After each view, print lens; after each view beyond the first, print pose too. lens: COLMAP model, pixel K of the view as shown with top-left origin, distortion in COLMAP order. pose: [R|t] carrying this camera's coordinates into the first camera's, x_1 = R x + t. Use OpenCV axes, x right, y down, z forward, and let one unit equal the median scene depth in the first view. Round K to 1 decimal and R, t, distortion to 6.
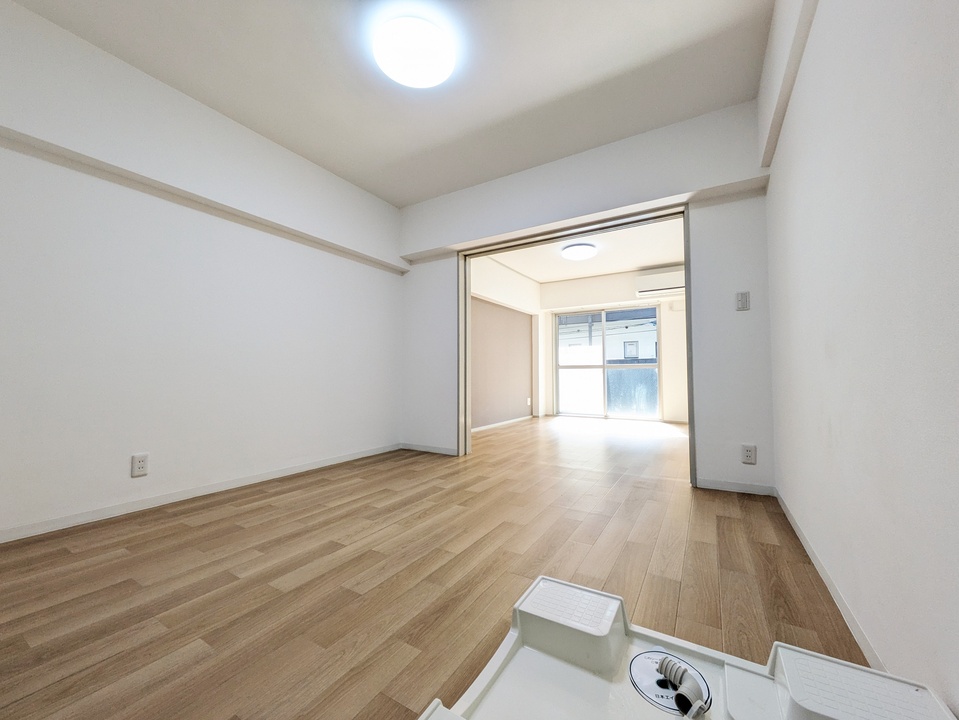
lens RADIAL K [[371.3, 0, 488.8], [0, 371.3, 373.4], [0, 0, 1]] dist [0.004310, -0.000324]
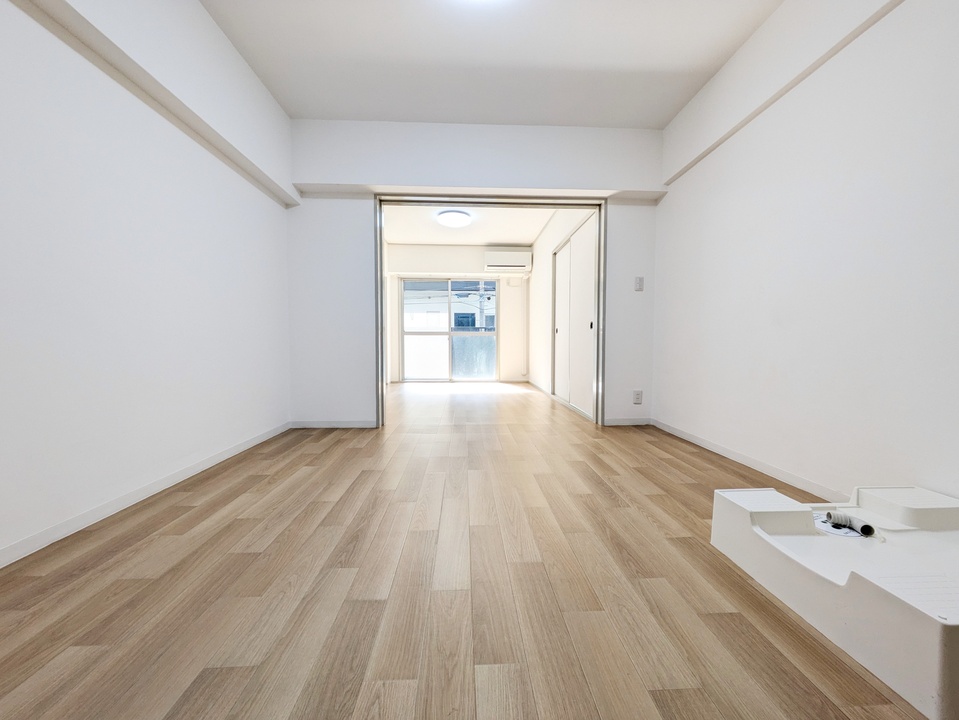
lens RADIAL K [[371.3, 0, 477.7], [0, 371.3, 367.6], [0, 0, 1]] dist [0.004310, -0.000324]
pose [[0.836475, -0.029827, 0.547193, -0.377345], [-0.007238, 0.997829, 0.065456, 0.016524], [-0.547957, -0.058713, 0.834443, 0.128408]]
